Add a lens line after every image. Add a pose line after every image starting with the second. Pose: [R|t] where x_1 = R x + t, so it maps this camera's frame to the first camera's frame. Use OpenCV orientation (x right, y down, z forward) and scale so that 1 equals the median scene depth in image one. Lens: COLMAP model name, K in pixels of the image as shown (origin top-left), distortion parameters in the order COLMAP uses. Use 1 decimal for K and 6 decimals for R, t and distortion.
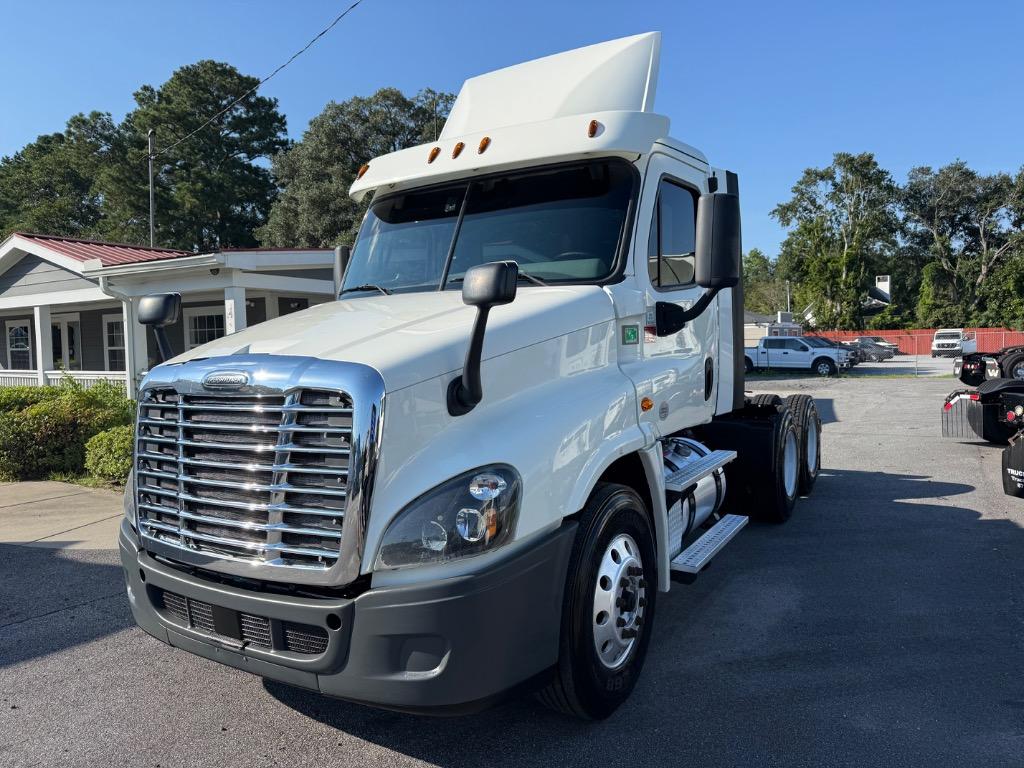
lens RADIAL K [[730.7, 0, 512.7], [0, 730.7, 412.8], [0, 0, 1]] dist [0.011297, 0.002822]
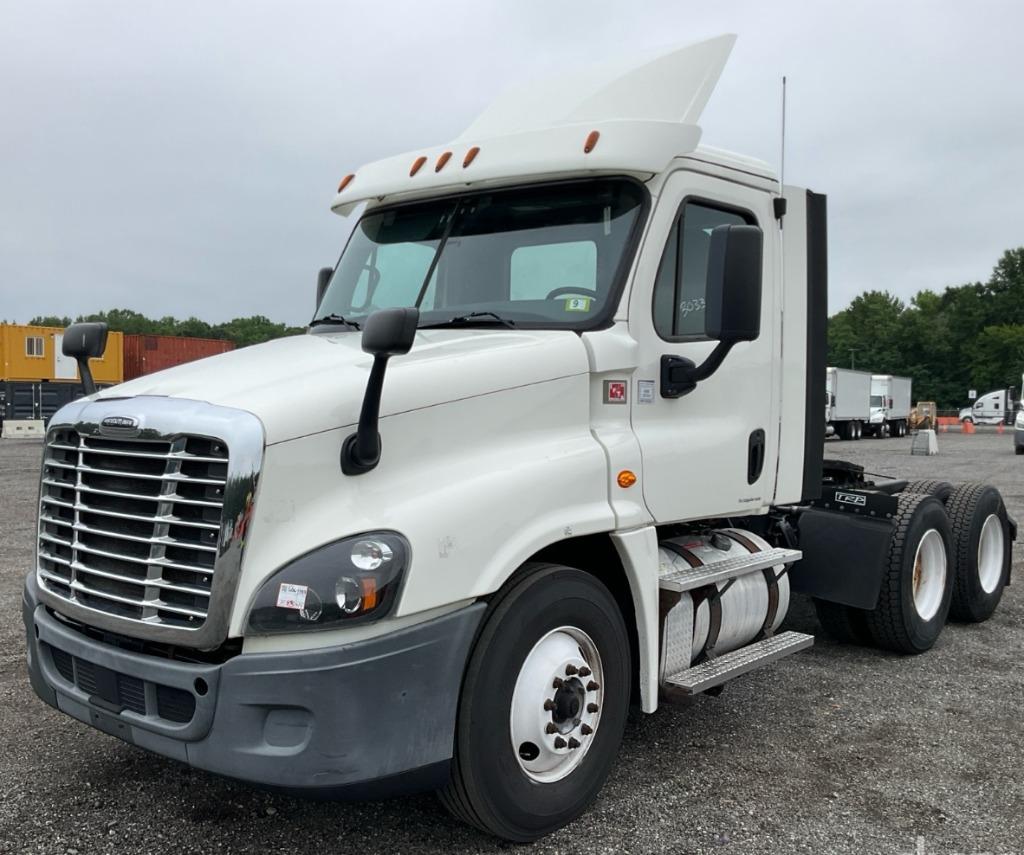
lens RADIAL K [[1011.6, 0, 512.2], [0, 1011.6, 492.6], [0, 0, 1]] dist [-0.007613, 0.008291]
pose [[0.990673, 0.059384, -0.122638, 0.229007], [-0.058717, 0.998234, 0.009046, 0.002479], [0.122958, -0.001761, 0.992410, -0.180116]]
